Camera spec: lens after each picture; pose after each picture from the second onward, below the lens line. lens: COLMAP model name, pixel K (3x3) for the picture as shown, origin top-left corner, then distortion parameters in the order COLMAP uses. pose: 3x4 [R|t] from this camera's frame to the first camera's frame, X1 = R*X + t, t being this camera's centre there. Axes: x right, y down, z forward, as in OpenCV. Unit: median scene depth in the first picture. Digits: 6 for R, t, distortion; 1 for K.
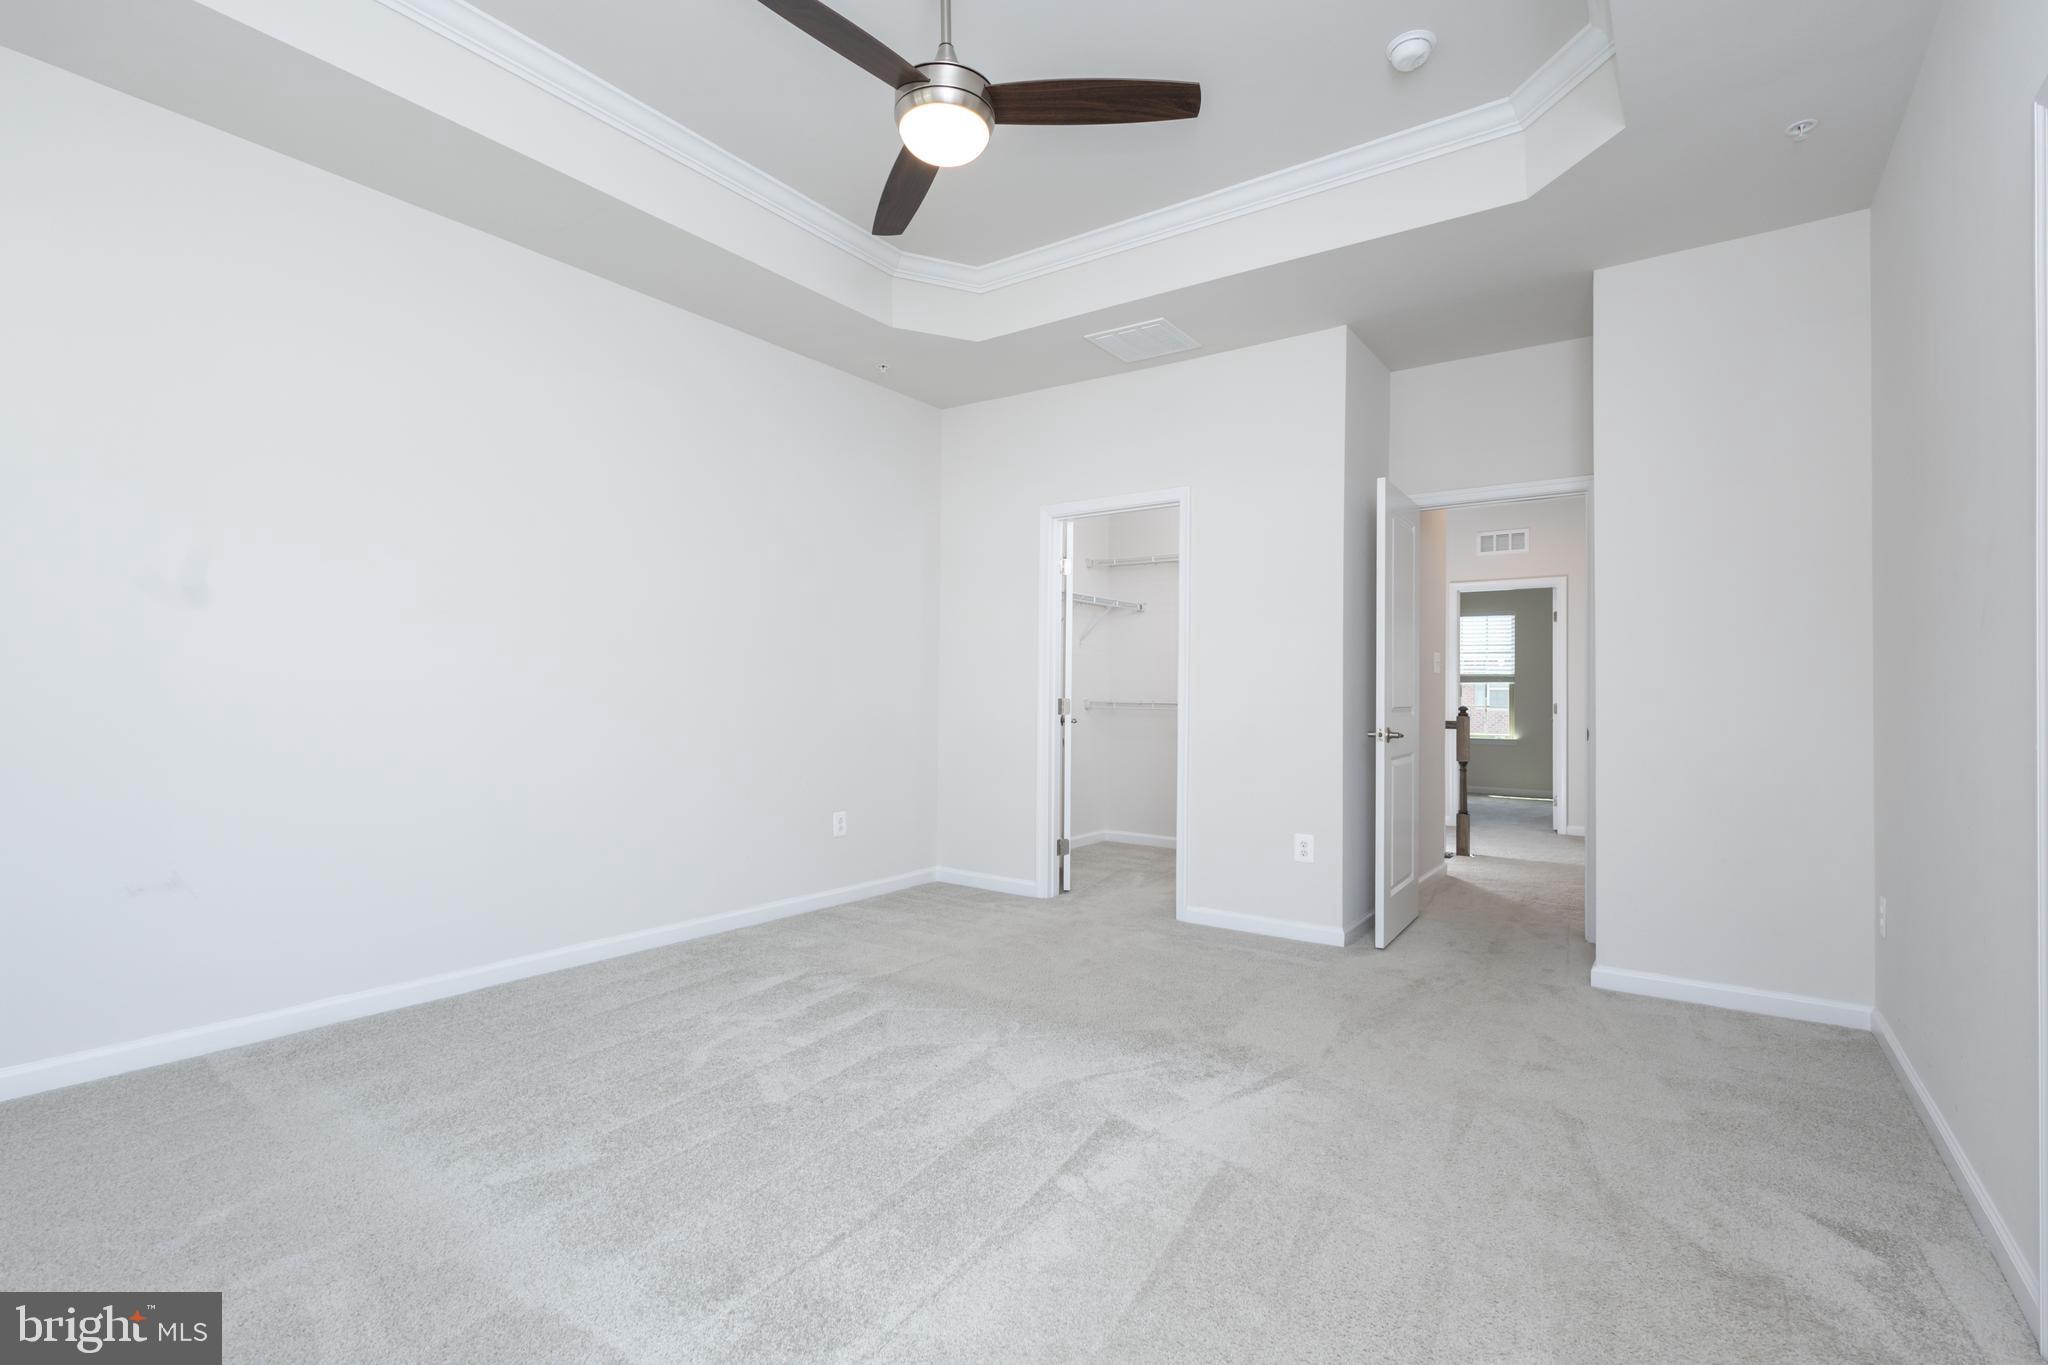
lens RADIAL K [[974.0, 0, 1024.0], [0, 974.0, 682.5], [0, 0, 1]] dist [-0.000776, -0.000141]
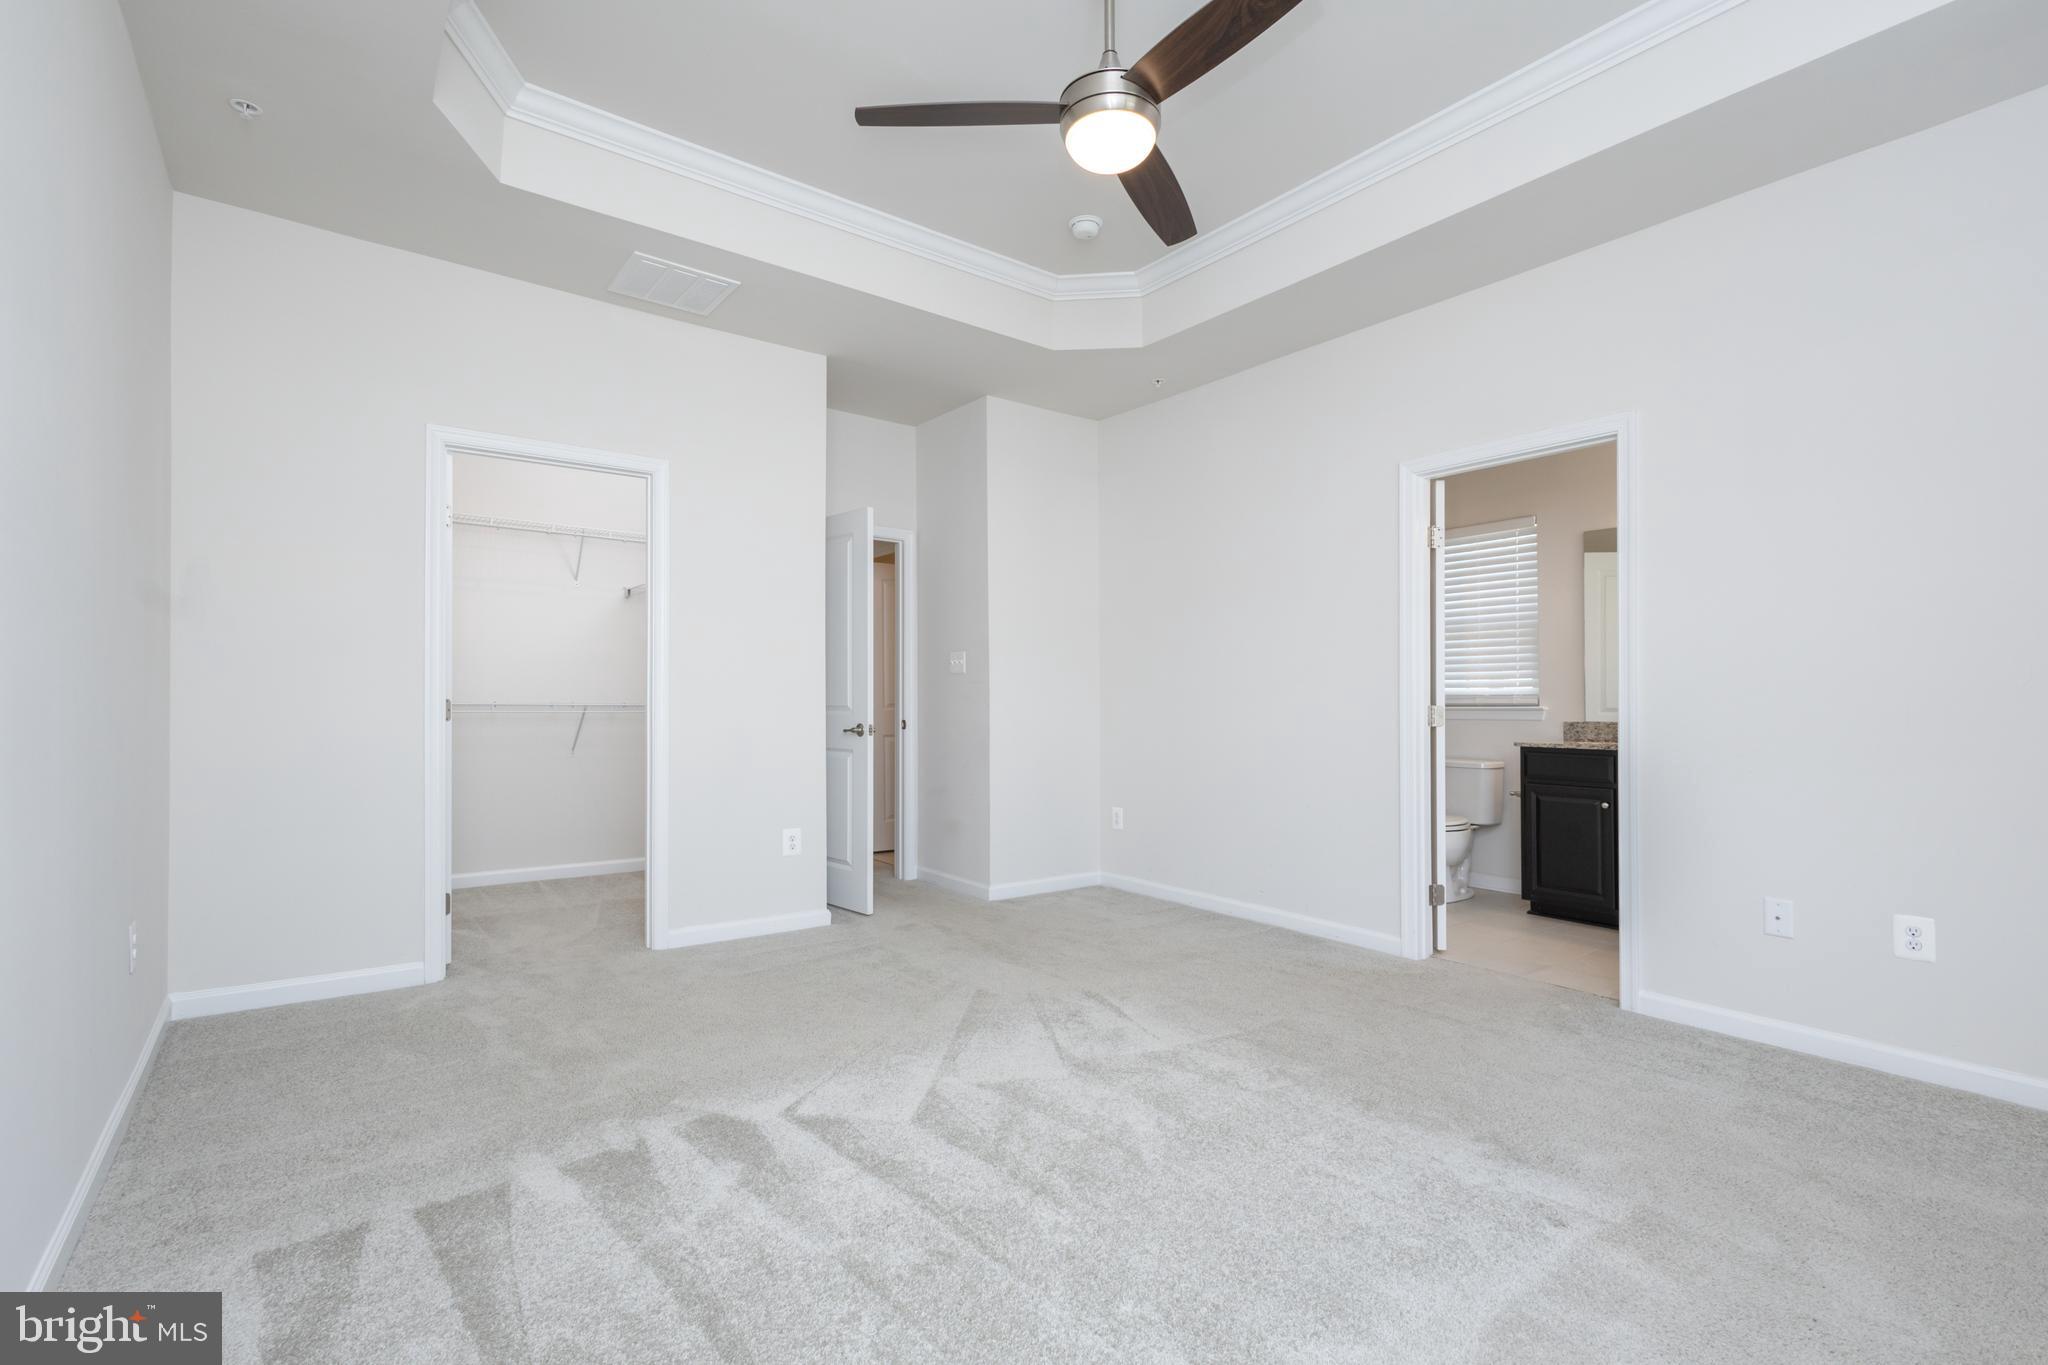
lens RADIAL K [[944.4, 0, 1024.0], [0, 944.4, 682.5], [0, 0, 1]] dist [0.013735, -0.000010]
pose [[0.301087, 0.015026, 0.953478, -0.753992], [-0.014953, 0.999827, -0.011034, 0.008397], [-0.953479, -0.010935, 0.301260, 0.572955]]
